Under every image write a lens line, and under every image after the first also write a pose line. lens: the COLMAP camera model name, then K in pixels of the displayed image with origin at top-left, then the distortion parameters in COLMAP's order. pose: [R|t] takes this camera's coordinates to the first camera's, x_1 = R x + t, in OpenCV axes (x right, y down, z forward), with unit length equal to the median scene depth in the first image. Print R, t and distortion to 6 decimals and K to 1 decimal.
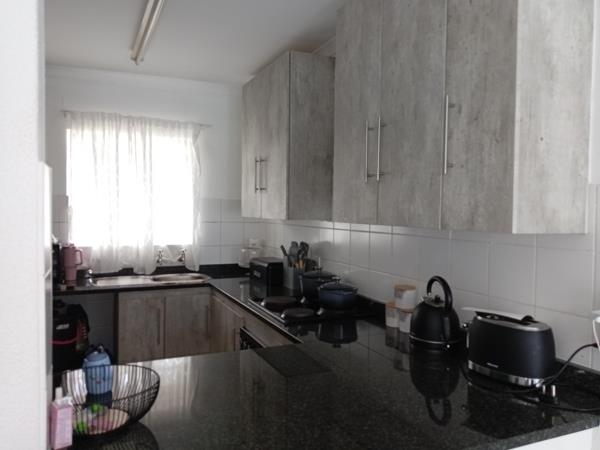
lens RADIAL K [[484.6, 0, 300.6], [0, 484.6, 224.0], [0, 0, 1]] dist [0.005297, -0.032336]
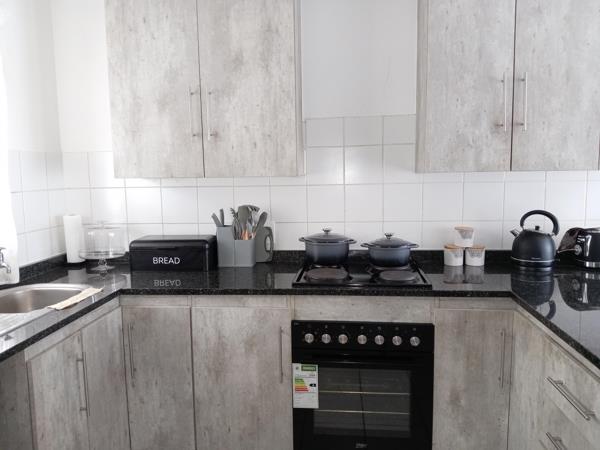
lens RADIAL K [[484.6, 0, 300.7], [0, 484.6, 226.0], [0, 0, 1]] dist [0.005297, -0.032336]
pose [[0.484766, -0.127225, 0.865341, -1.062157], [0.055075, 0.991841, 0.114970, -0.027745], [-0.872908, -0.008074, 0.487818, 0.887649]]
